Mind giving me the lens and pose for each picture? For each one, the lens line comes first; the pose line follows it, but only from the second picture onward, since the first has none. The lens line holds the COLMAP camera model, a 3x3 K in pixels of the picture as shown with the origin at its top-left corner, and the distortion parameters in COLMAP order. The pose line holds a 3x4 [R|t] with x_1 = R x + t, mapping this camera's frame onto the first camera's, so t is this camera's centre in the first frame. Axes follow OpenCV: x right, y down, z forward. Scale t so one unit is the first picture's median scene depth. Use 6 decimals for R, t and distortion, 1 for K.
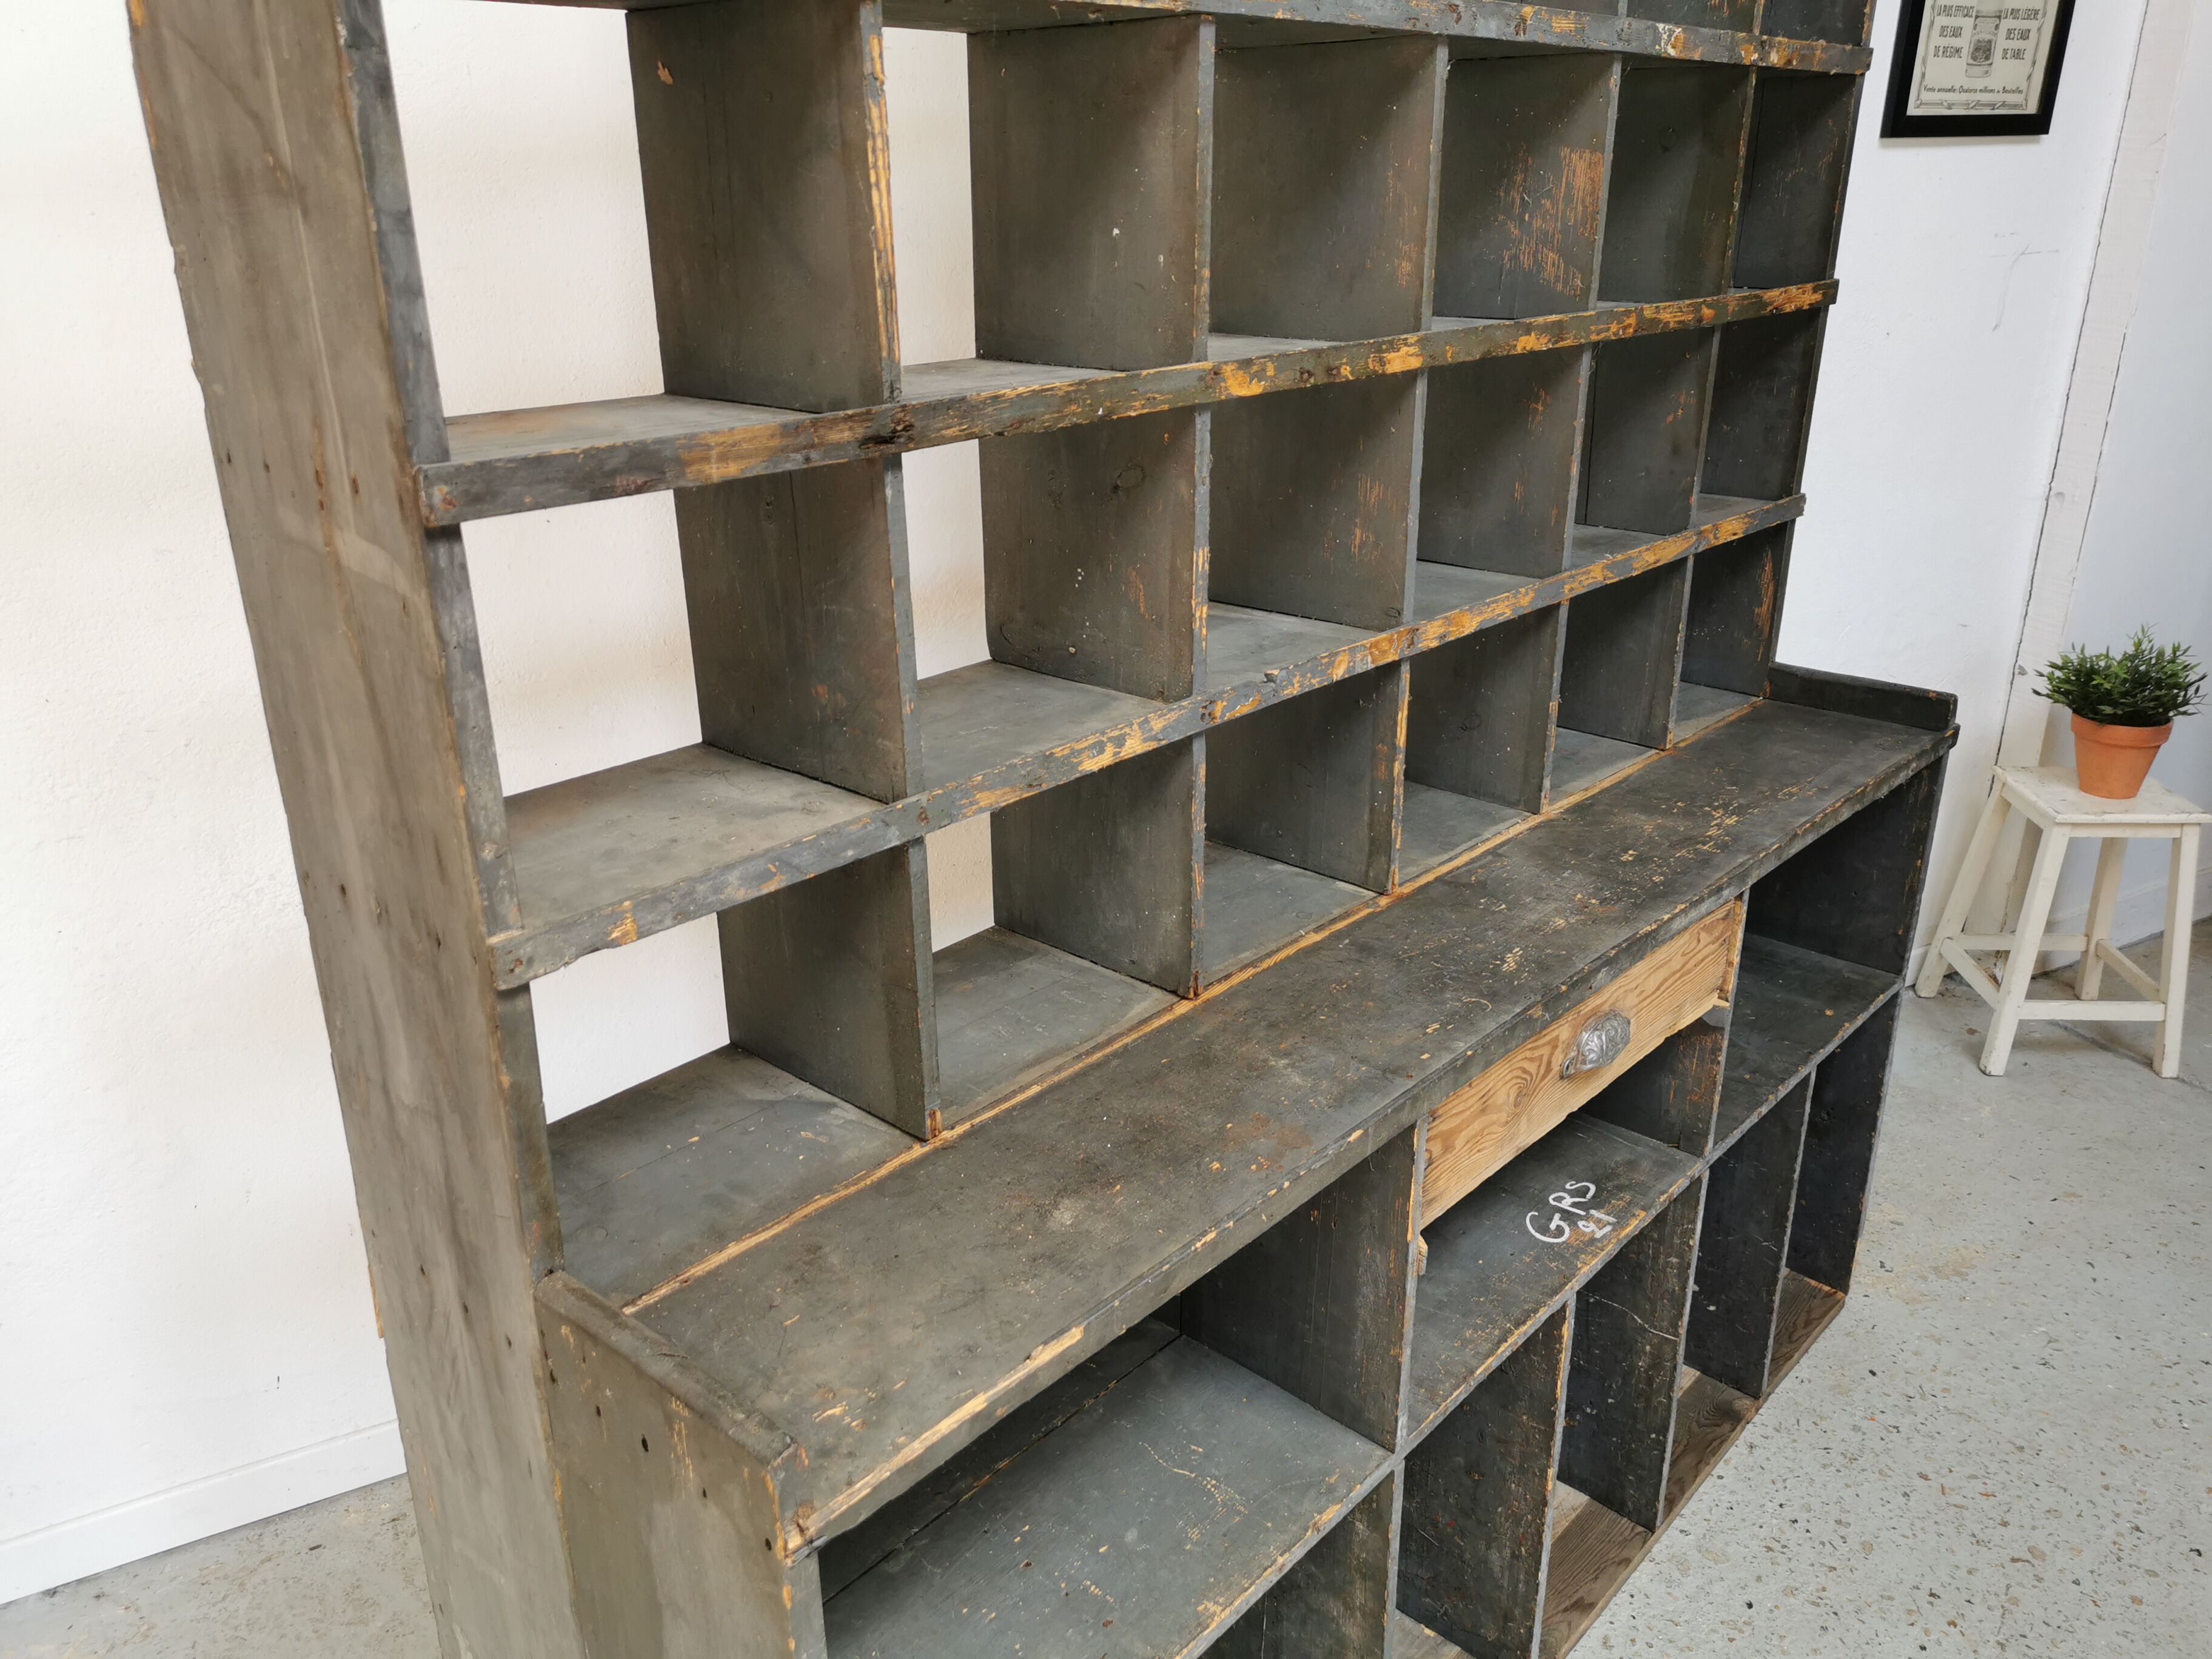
lens RADIAL K [[1715.9, 0, 1114.7], [0, 1715.9, 830.6], [0, 0, 1]] dist [0.058109, -0.053263]
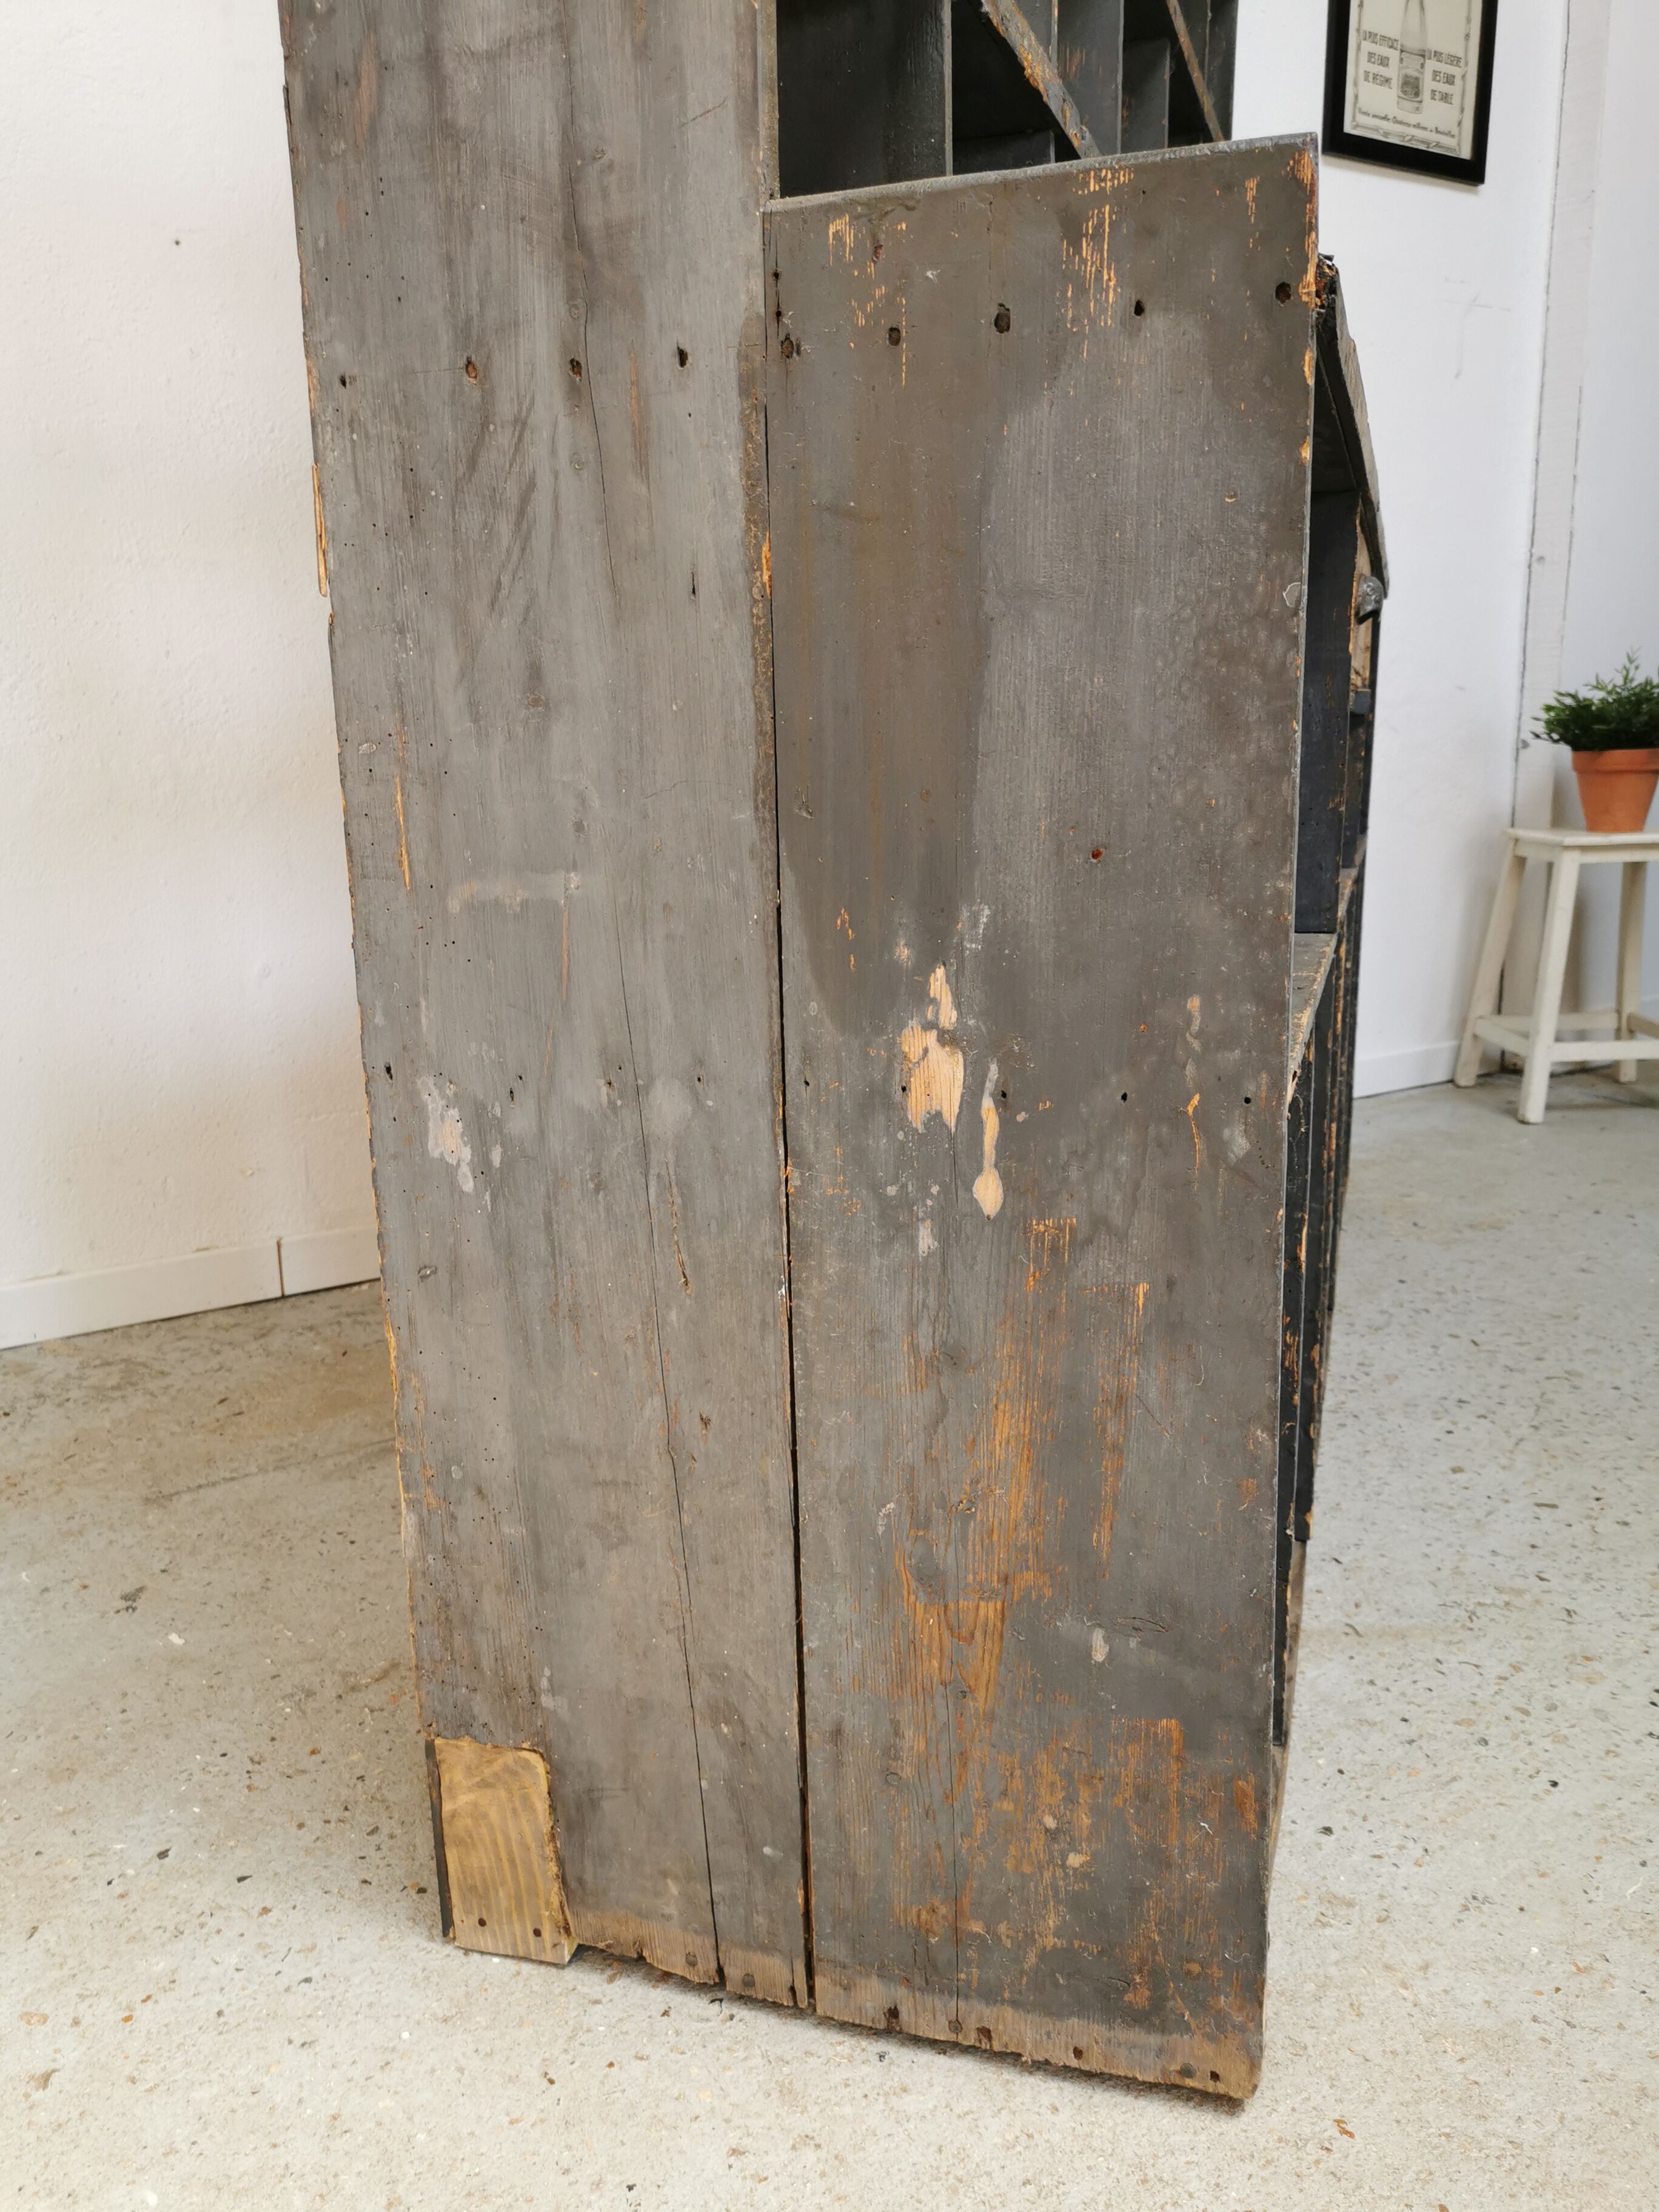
lens RADIAL K [[1715.9, 0, 832.7], [0, 1715.9, 1112.9], [0, 0, 1]] dist [0.058109, -0.053263]
pose [[0.997864, -0.030057, 0.057994, 0.107865], [0.038628, 0.987493, -0.152860, 0.466075], [-0.052674, 0.154774, 0.986545, 0.120281]]
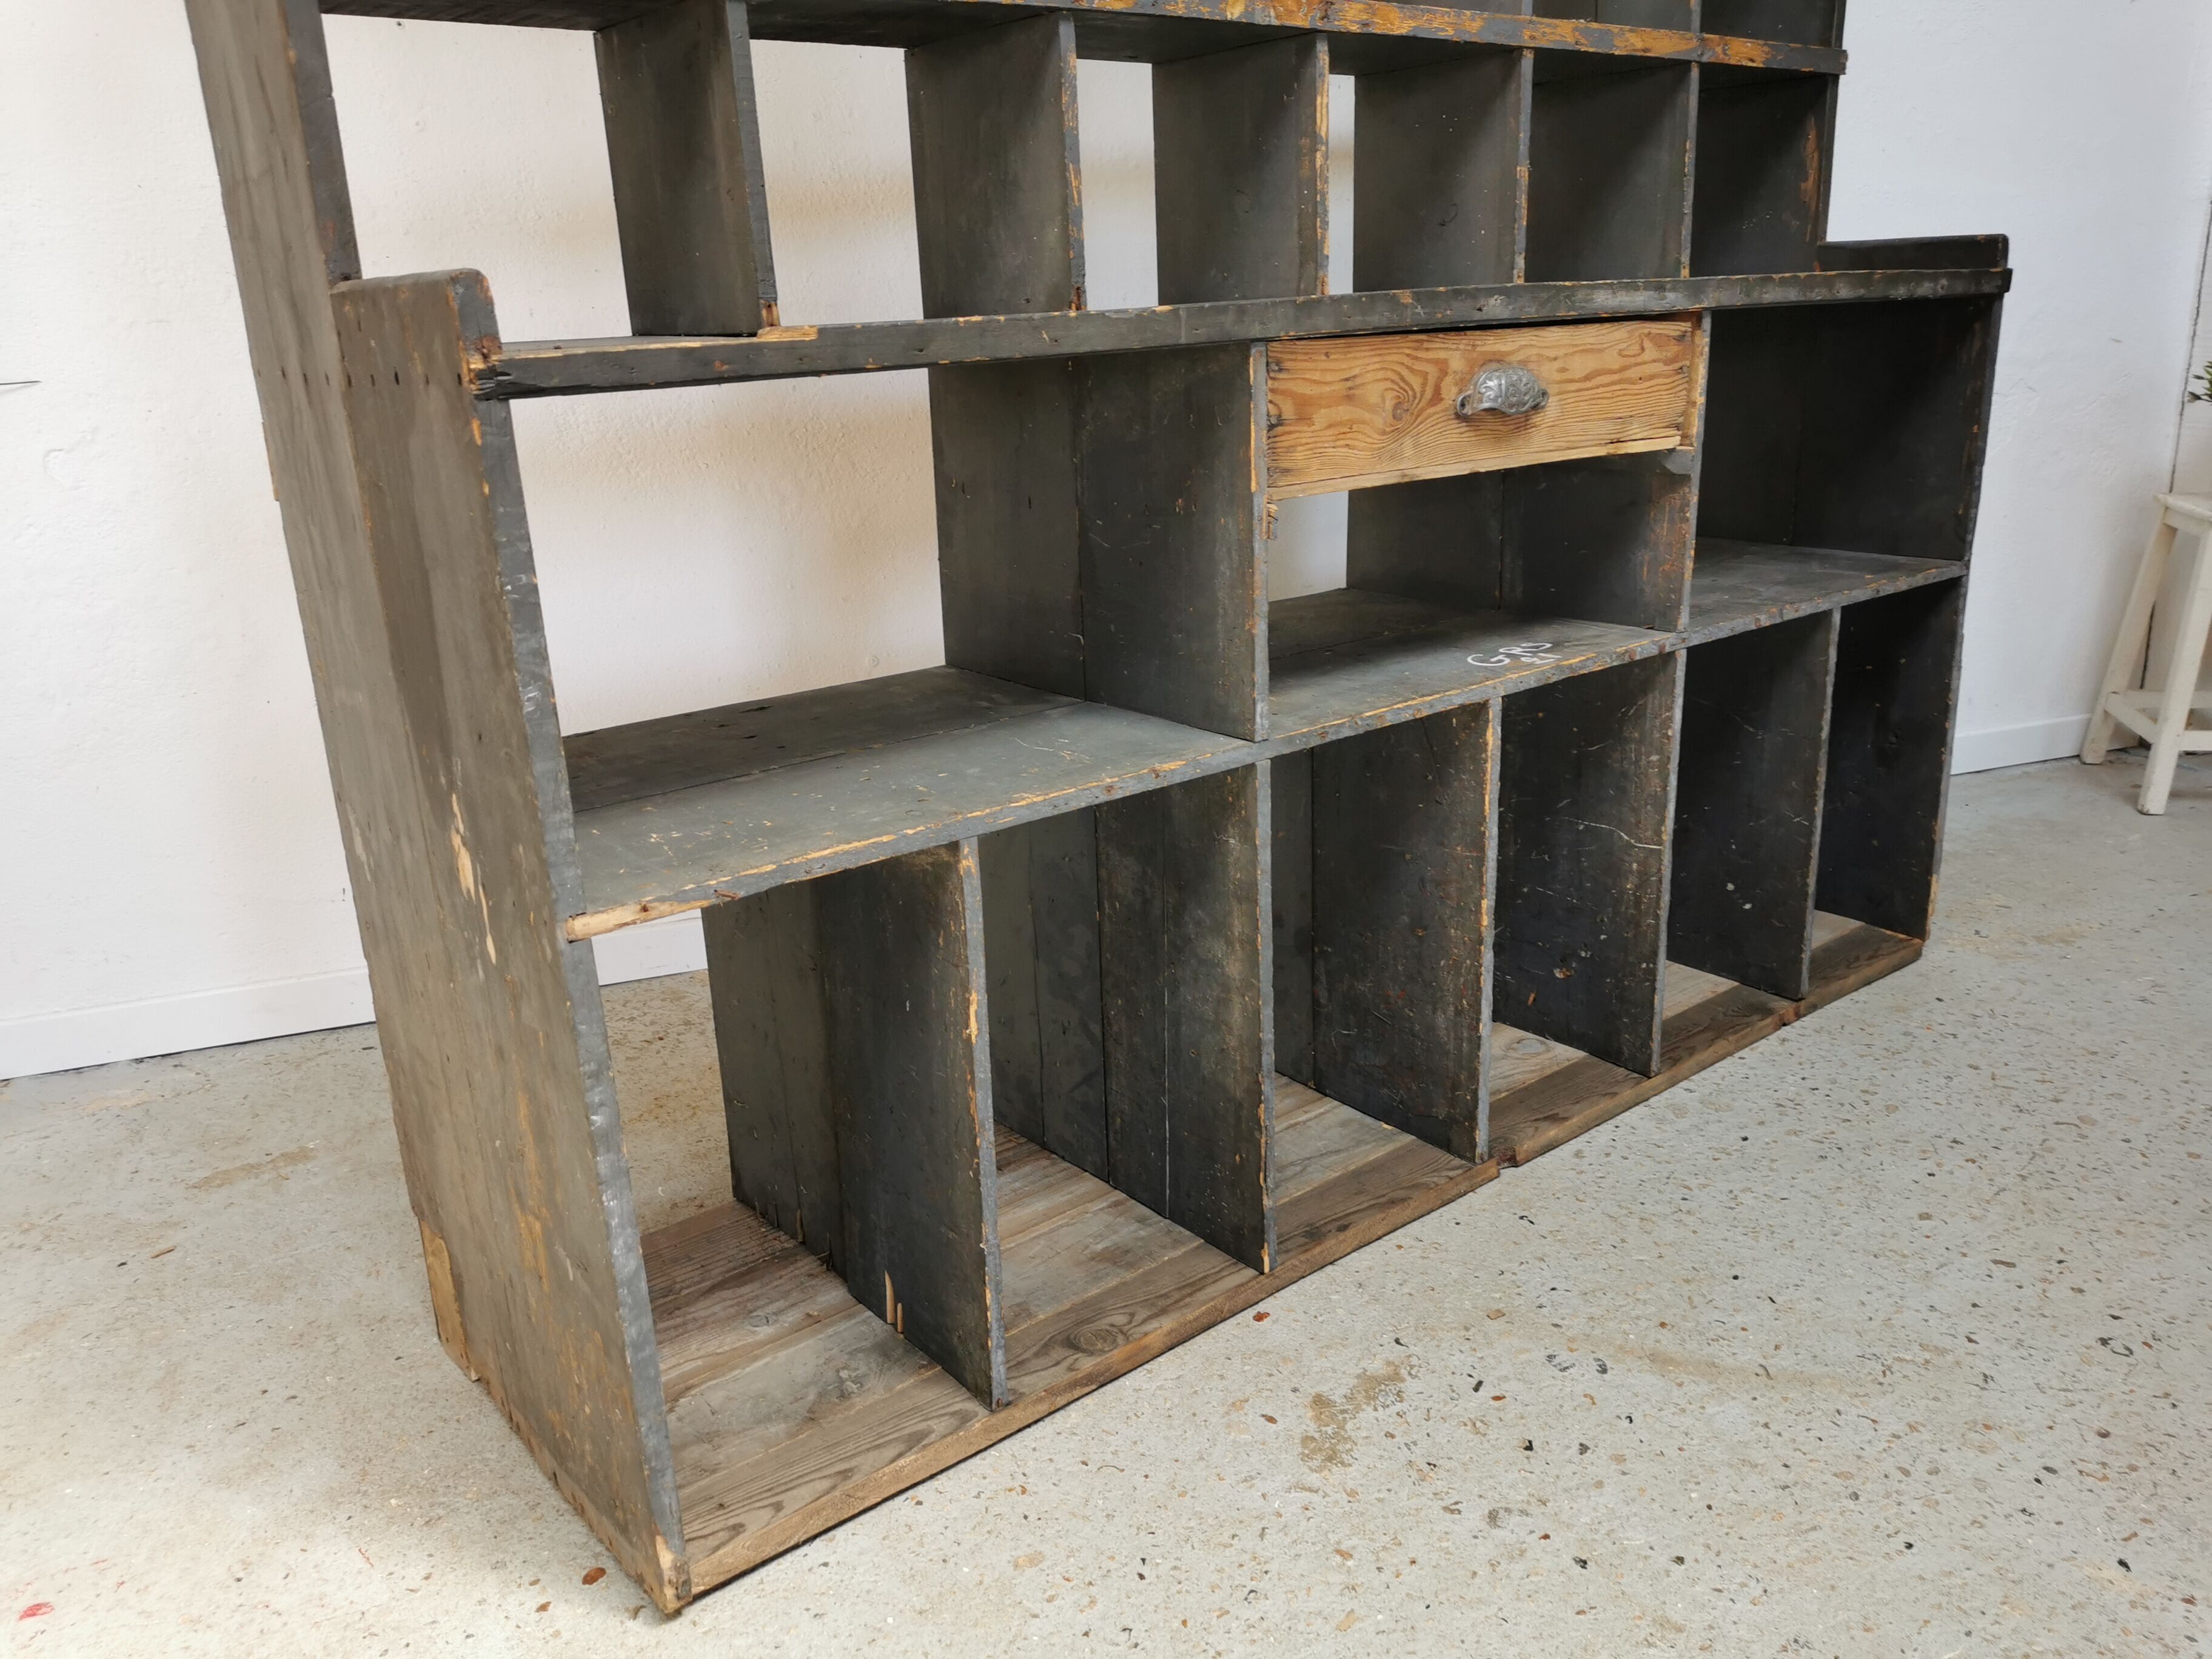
lens RADIAL K [[1715.9, 0, 1107.0], [0, 1715.9, 828.7], [0, 0, 1]] dist [0.058109, -0.053263]
pose [[0.986215, 0.015216, -0.164768, 0.195568], [-0.025699, 0.997765, -0.061675, 0.382733], [0.163462, 0.065059, 0.984402, 0.007177]]
